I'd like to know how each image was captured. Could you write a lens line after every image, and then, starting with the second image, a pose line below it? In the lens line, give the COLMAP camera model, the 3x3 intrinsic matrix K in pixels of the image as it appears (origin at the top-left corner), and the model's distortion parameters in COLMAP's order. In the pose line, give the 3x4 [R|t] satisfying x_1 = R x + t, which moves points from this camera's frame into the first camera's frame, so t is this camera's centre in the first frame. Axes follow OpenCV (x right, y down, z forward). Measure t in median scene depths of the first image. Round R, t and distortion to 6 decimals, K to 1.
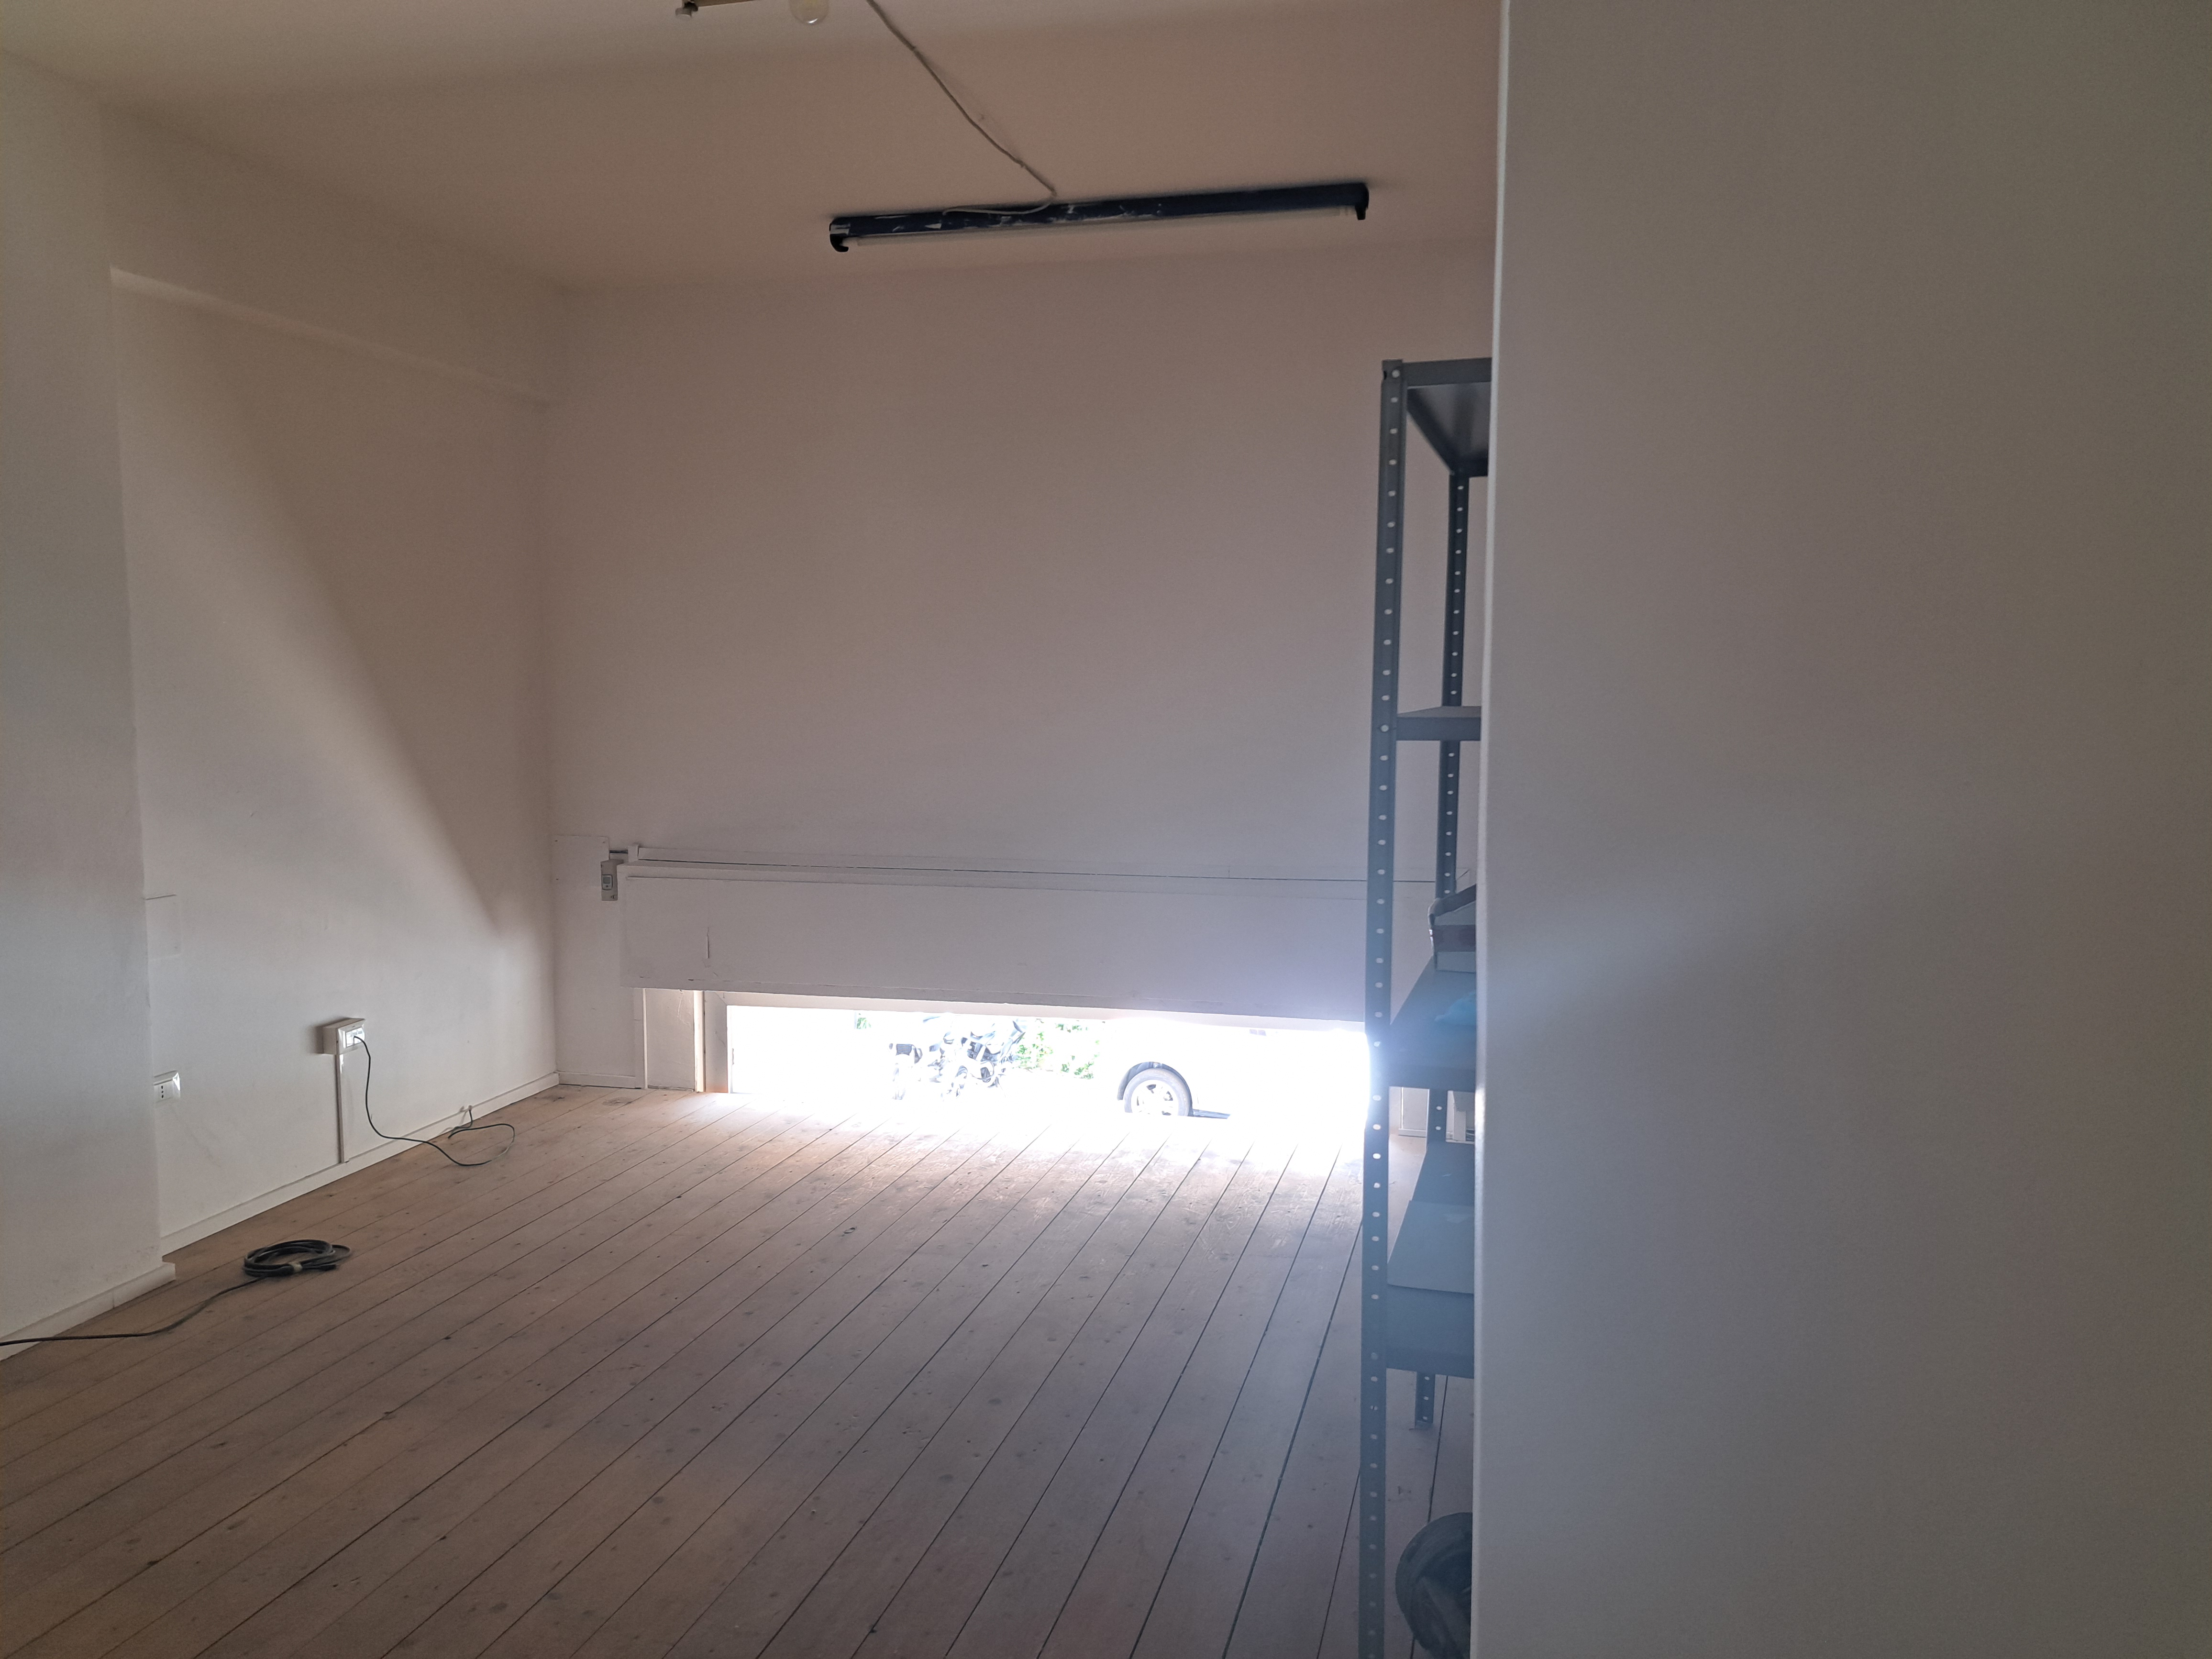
lens RADIAL K [[1592.7, 0, 1114.9], [0, 1592.7, 806.8], [0, 0, 1]] dist [0.112487, -0.133429]
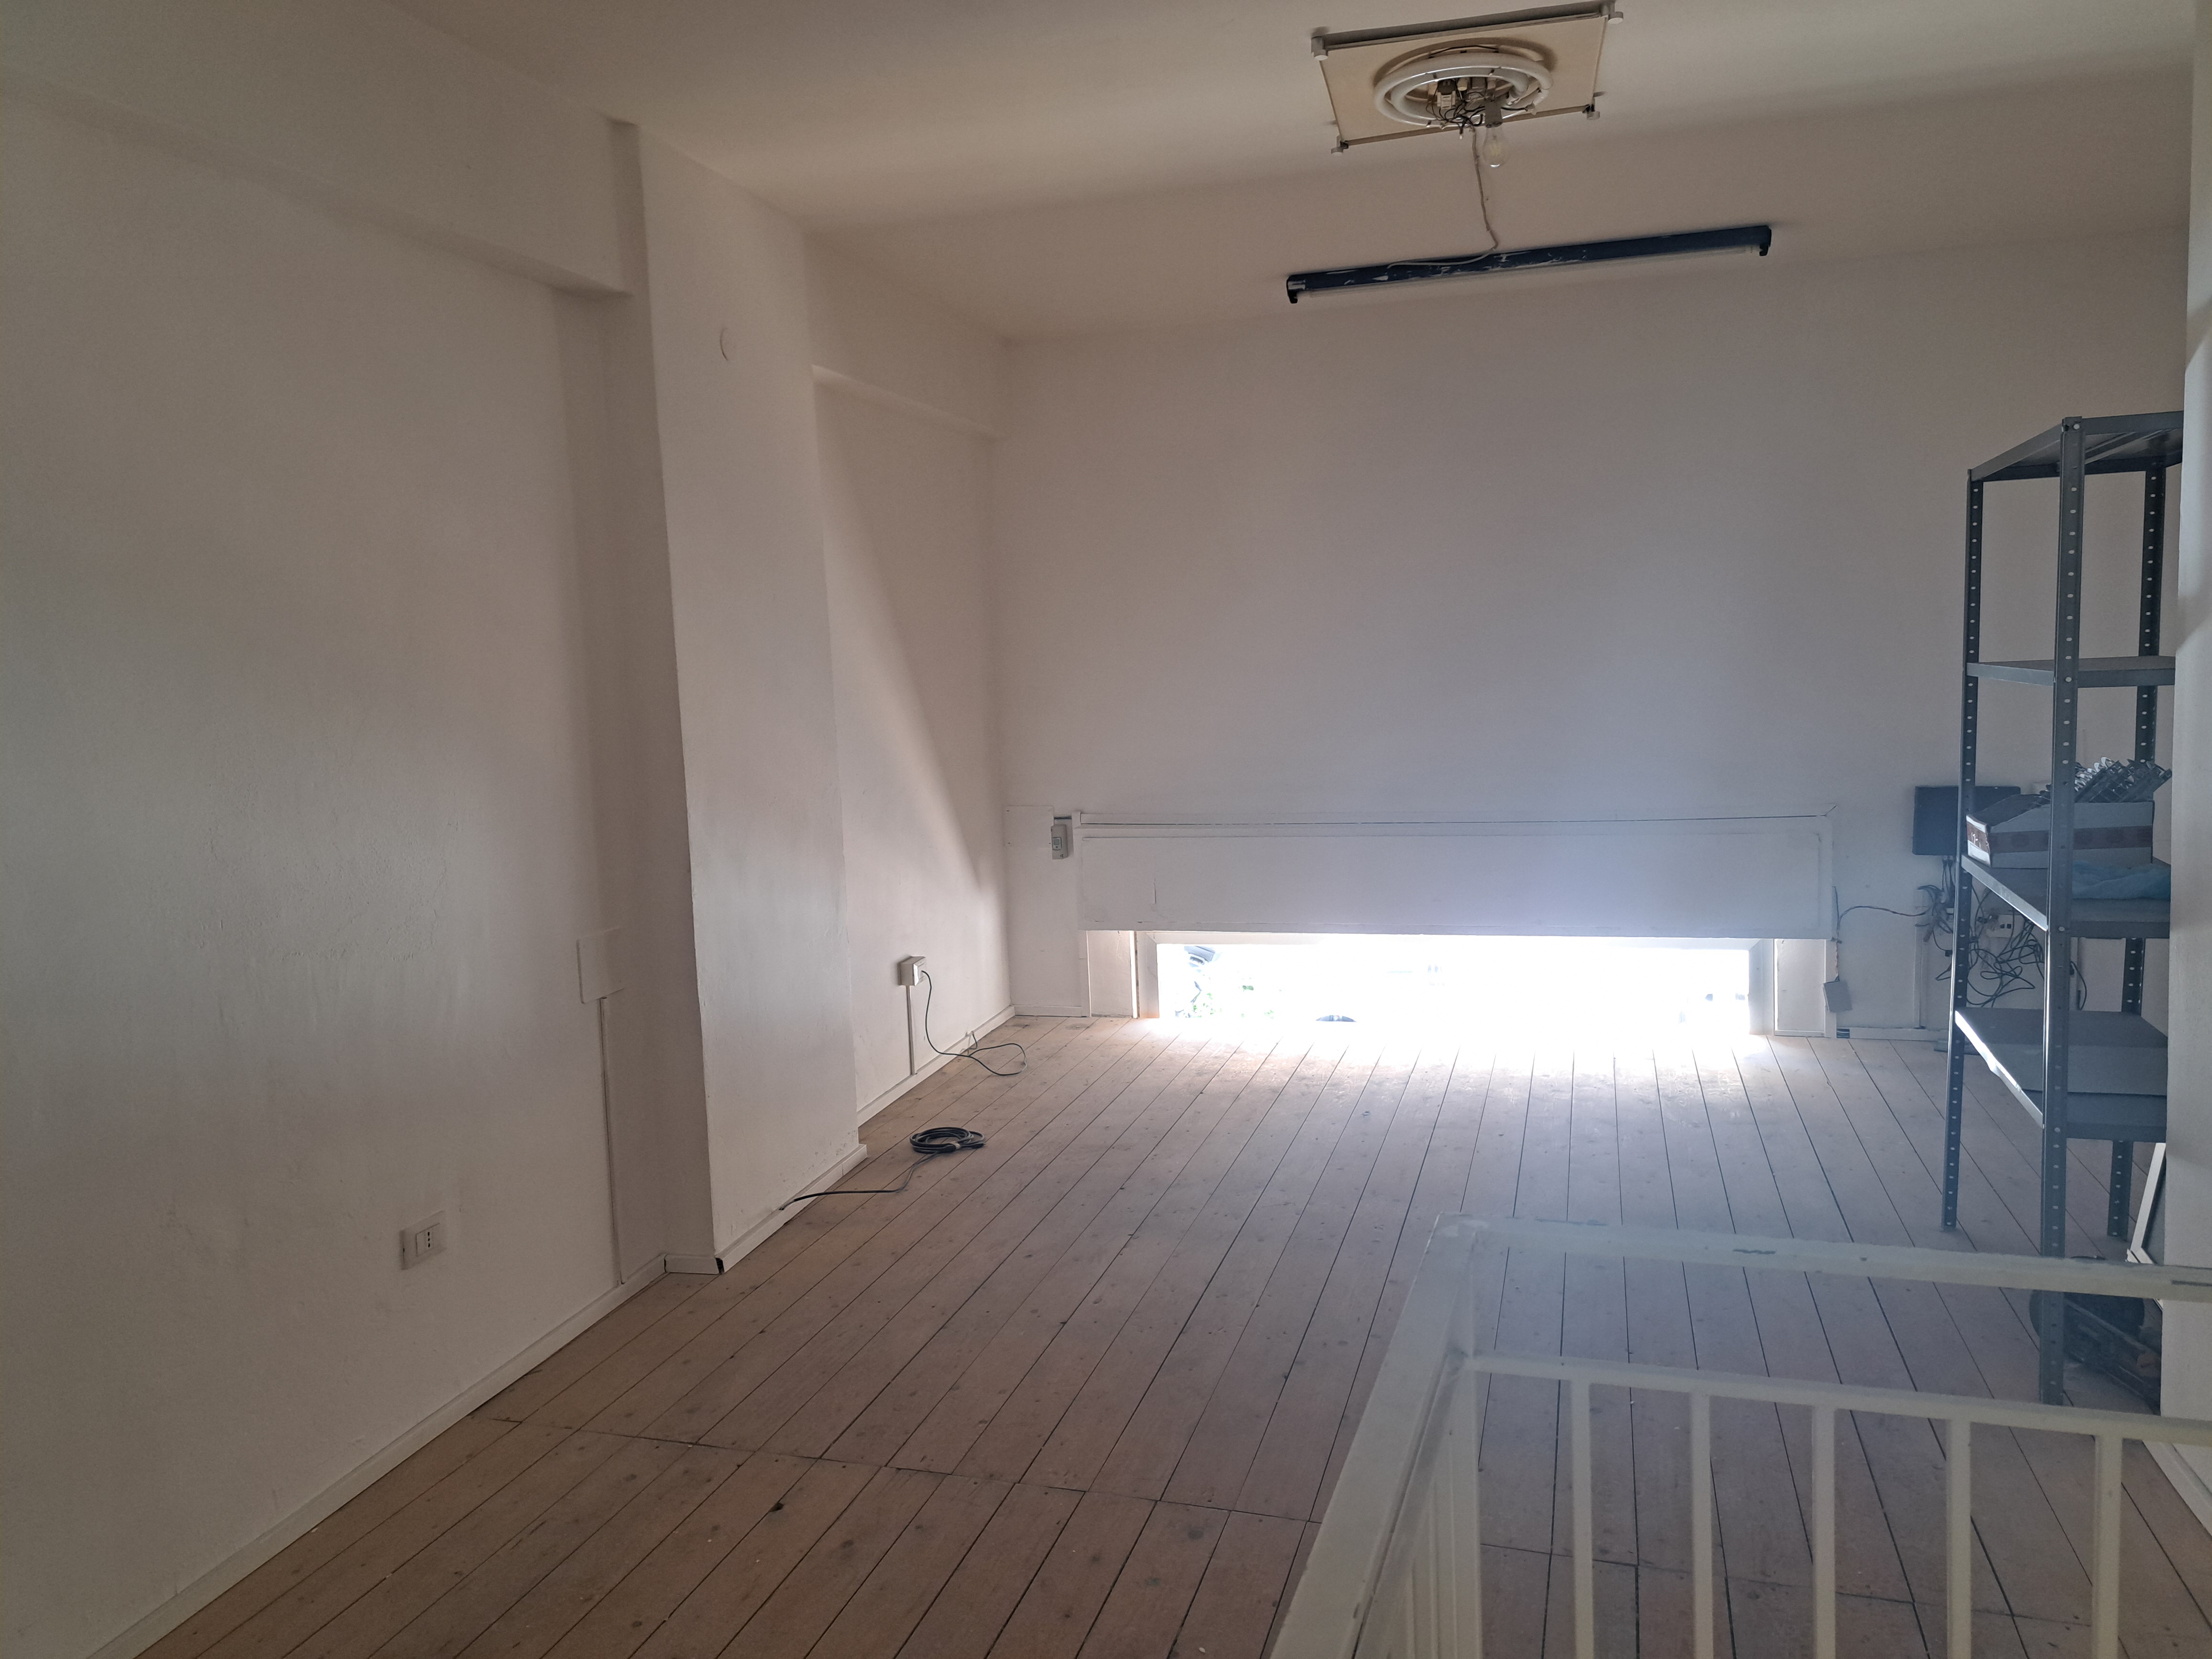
lens RADIAL K [[1592.7, 0, 1114.9], [0, 1592.7, 806.8], [0, 0, 1]] dist [0.112487, -0.133429]
pose [[0.998817, -0.035802, -0.032894, -0.284675], [0.036339, 0.999213, 0.015887, 0.003953], [0.032299, -0.017063, 0.999333, -0.204159]]
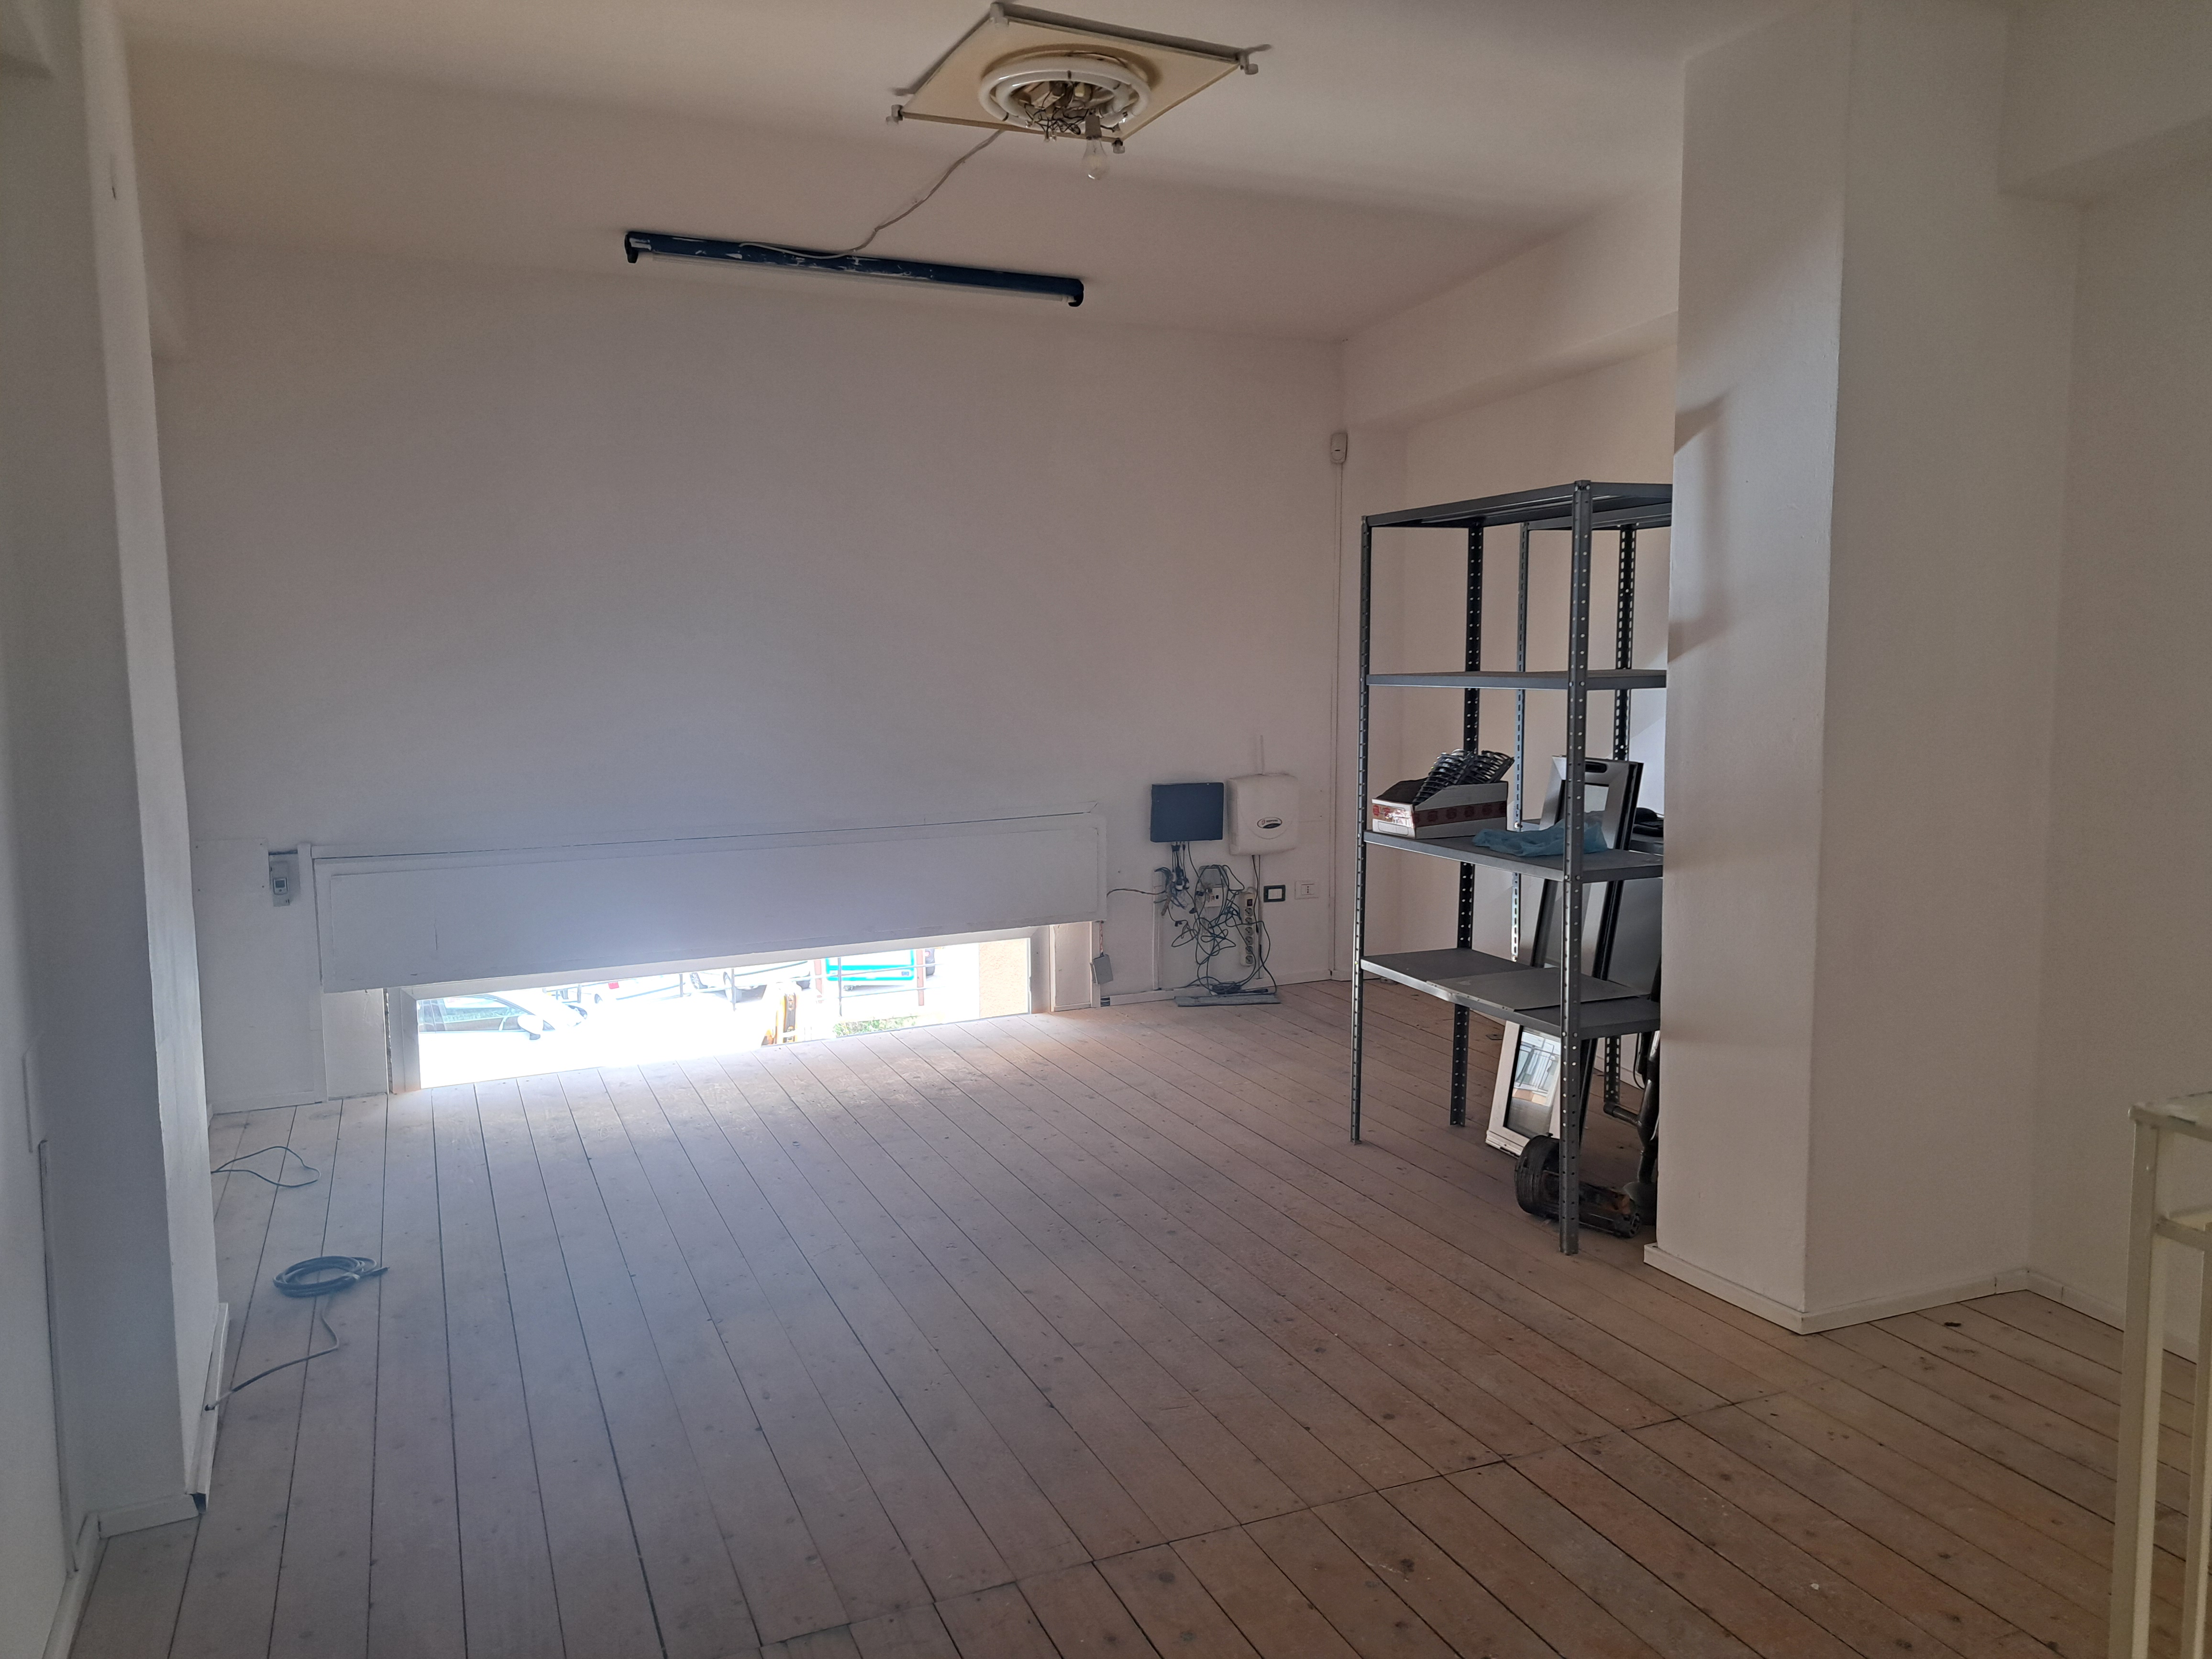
lens RADIAL K [[1592.7, 0, 1114.9], [0, 1592.7, 806.8], [0, 0, 1]] dist [0.112487, -0.133429]
pose [[0.779918, -0.071028, 0.621838, -0.633356], [0.060861, 0.997438, 0.037596, -0.005180], [-0.622915, 0.008524, 0.782243, -0.037210]]
